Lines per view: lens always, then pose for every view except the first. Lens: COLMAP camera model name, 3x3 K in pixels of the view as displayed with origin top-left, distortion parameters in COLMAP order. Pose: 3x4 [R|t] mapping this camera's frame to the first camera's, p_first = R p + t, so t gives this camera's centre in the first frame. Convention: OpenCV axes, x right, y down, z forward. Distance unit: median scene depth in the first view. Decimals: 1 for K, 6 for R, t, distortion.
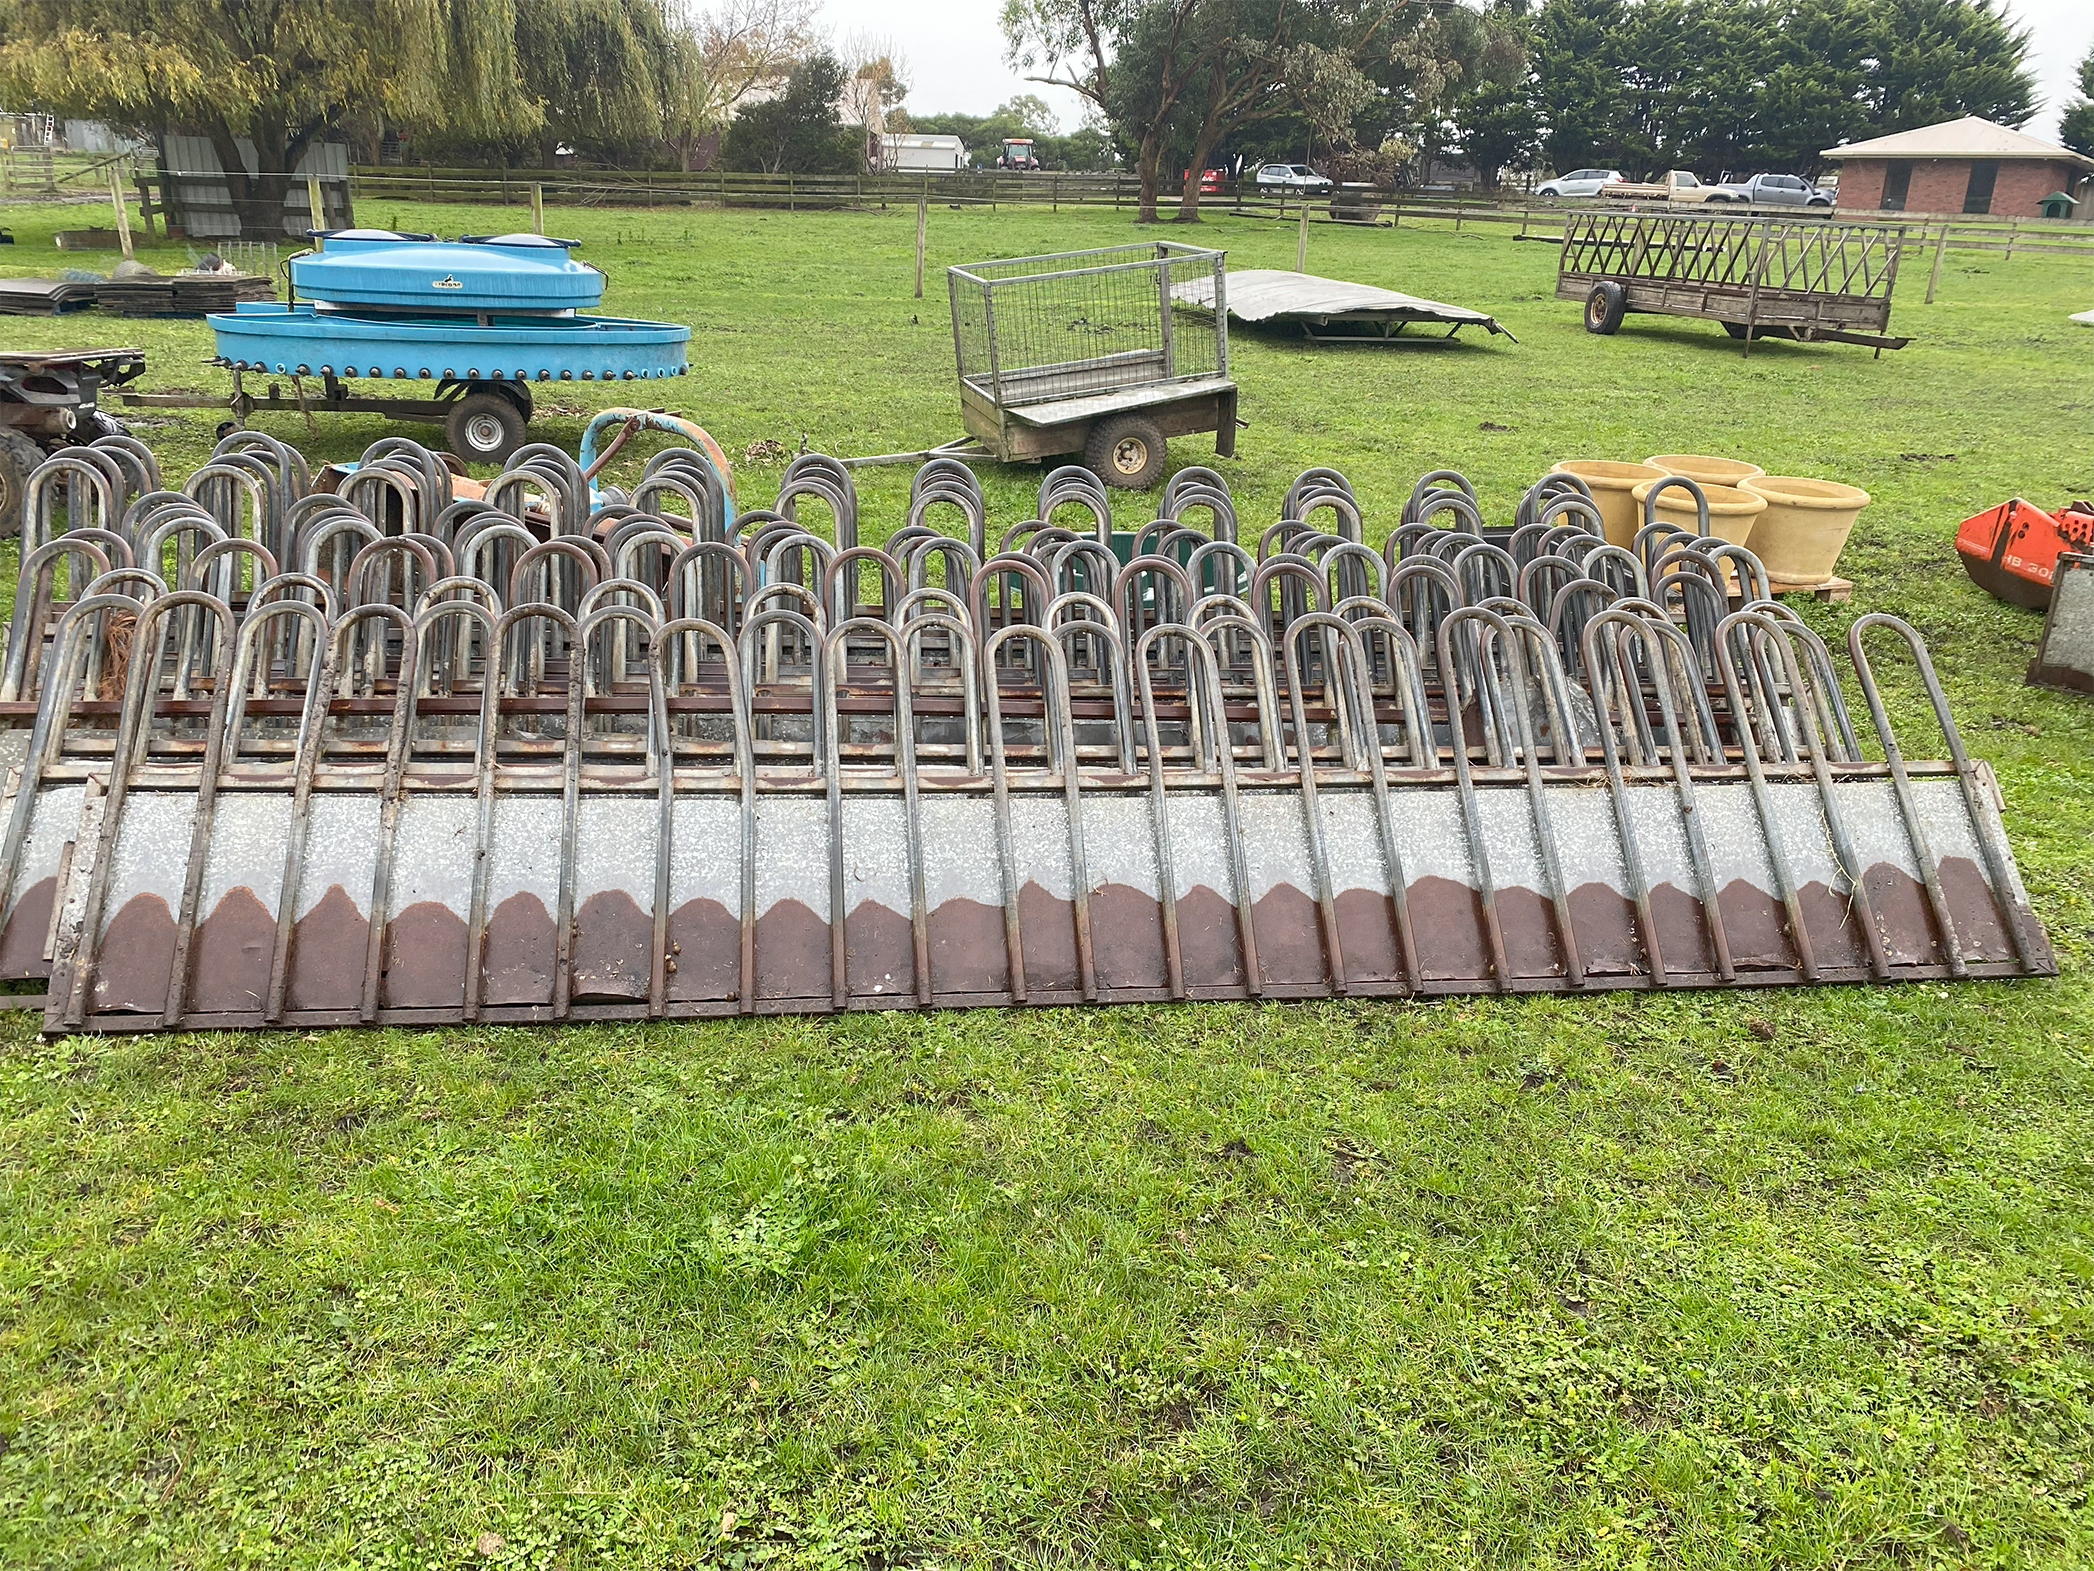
lens RADIAL K [[1536.6, 0, 1048.7], [0, 1536.6, 849.7], [0, 0, 1]] dist [-0.004279, 0.002155]
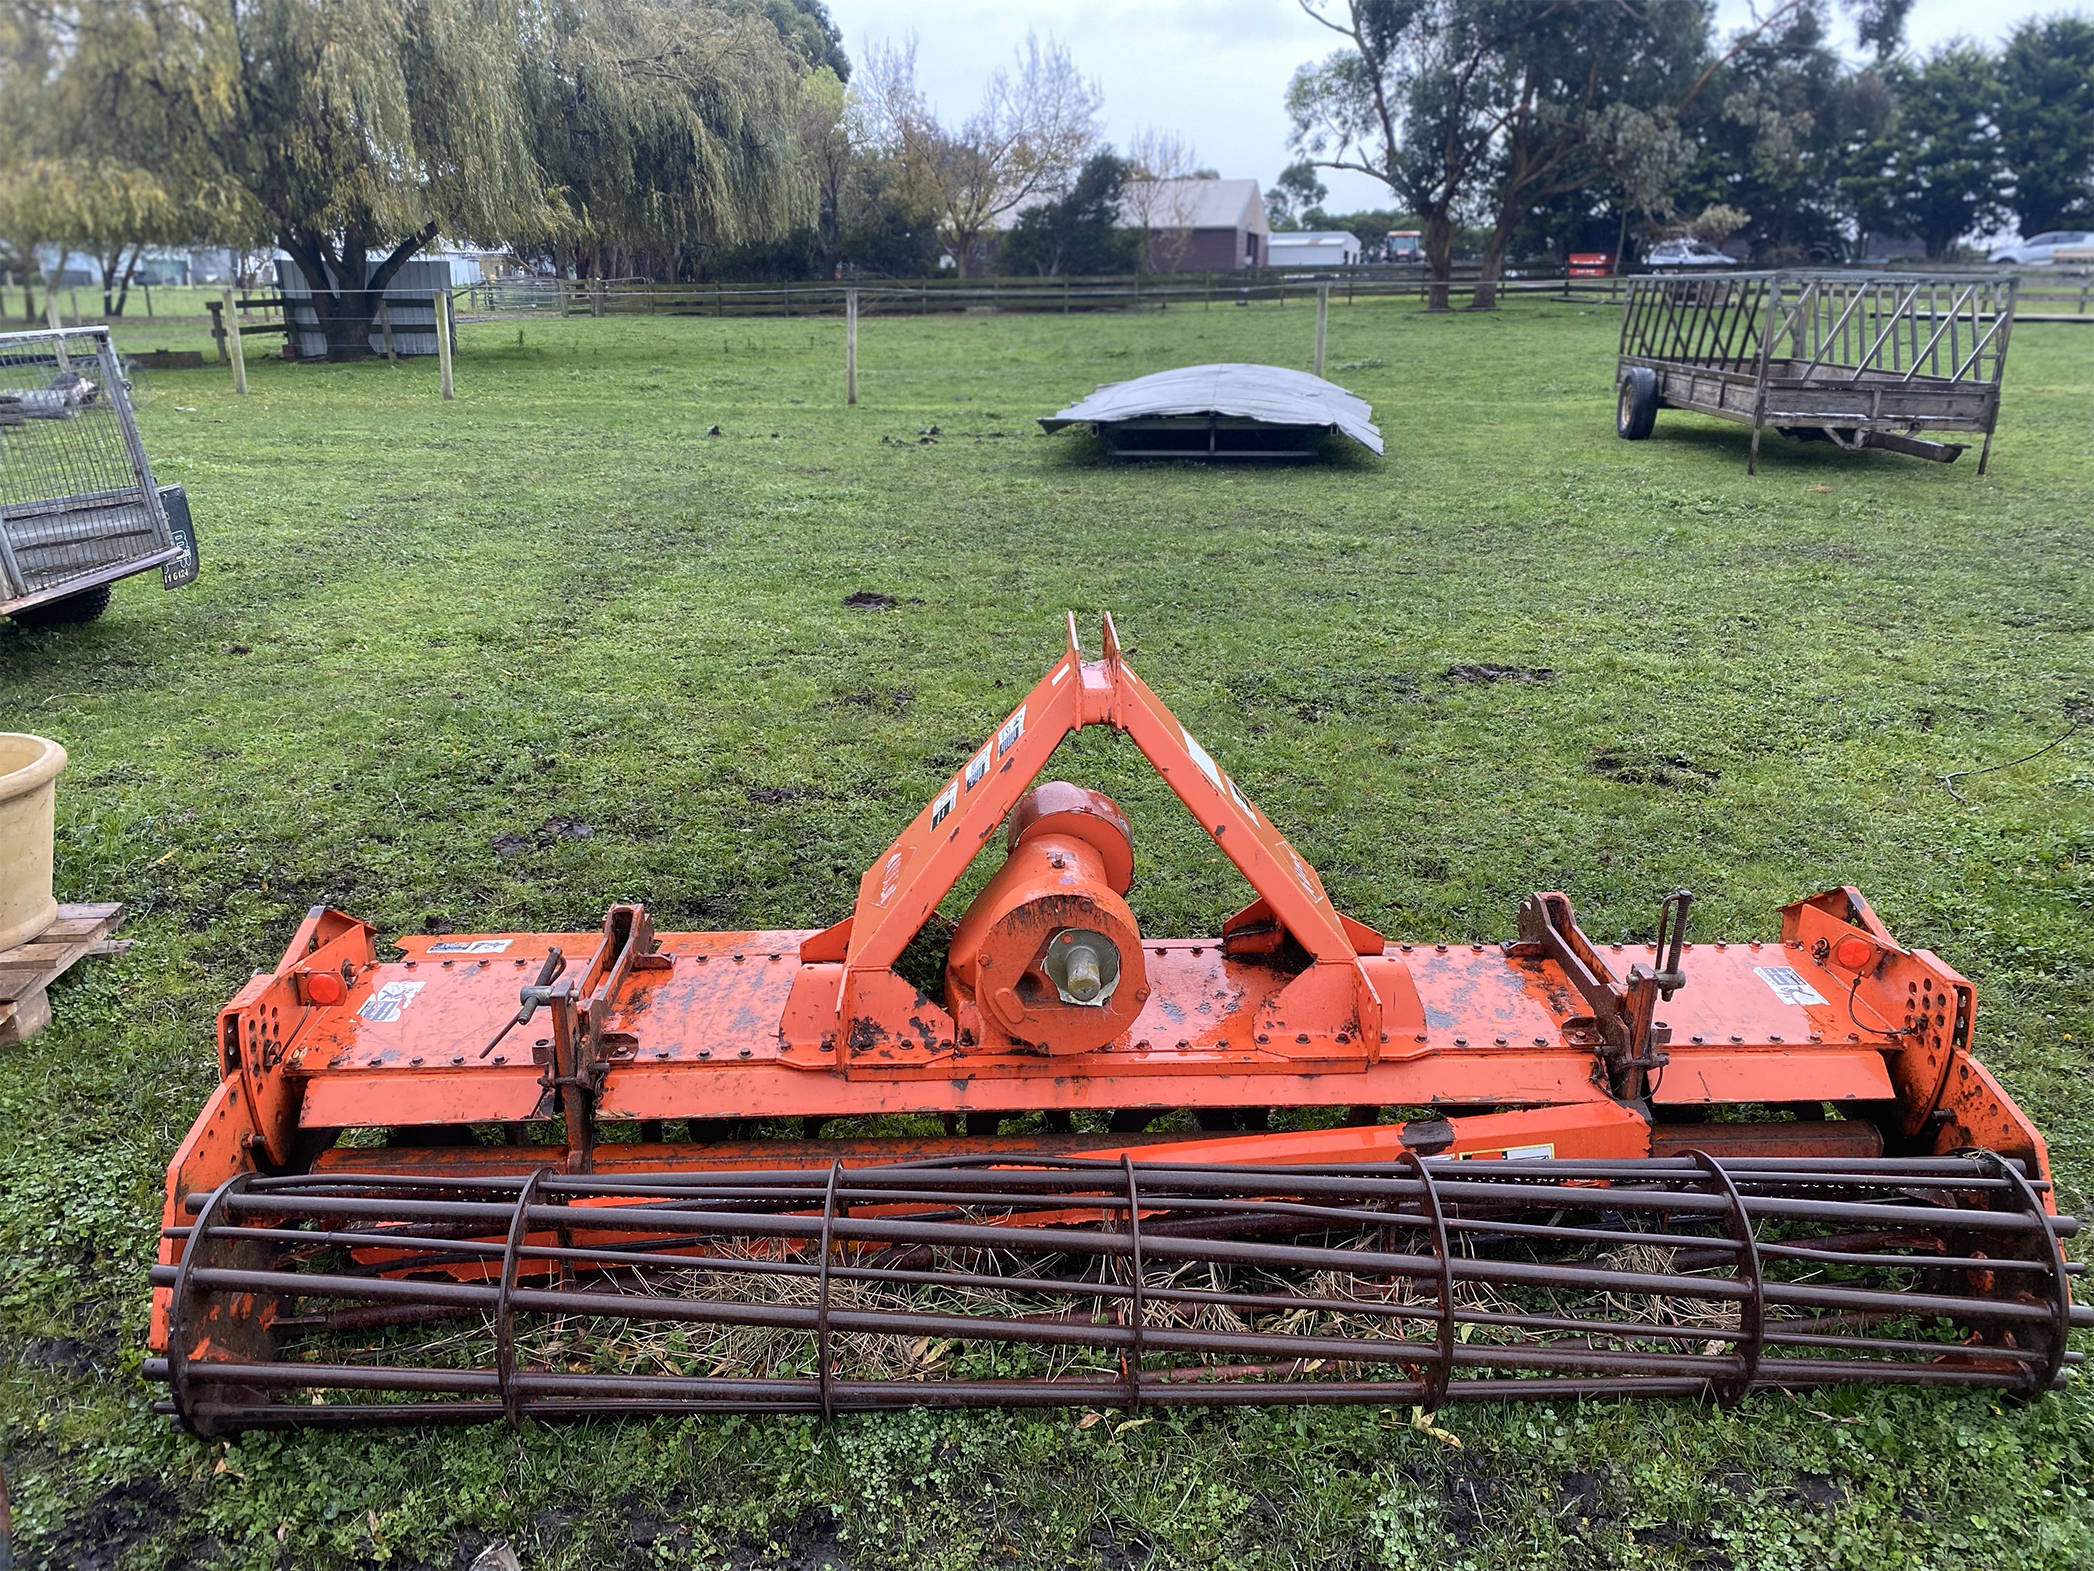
lens RADIAL K [[1557.9, 0, 1047.0], [0, 1557.9, 785.5], [0, 0, 1]] dist [0.030840, -0.042622]
pose [[0.952440, 0.057073, -0.299333, 0.262790], [-0.087074, 0.992320, -0.087856, -0.070277], [0.292020, 0.109741, 0.950095, 0.195880]]
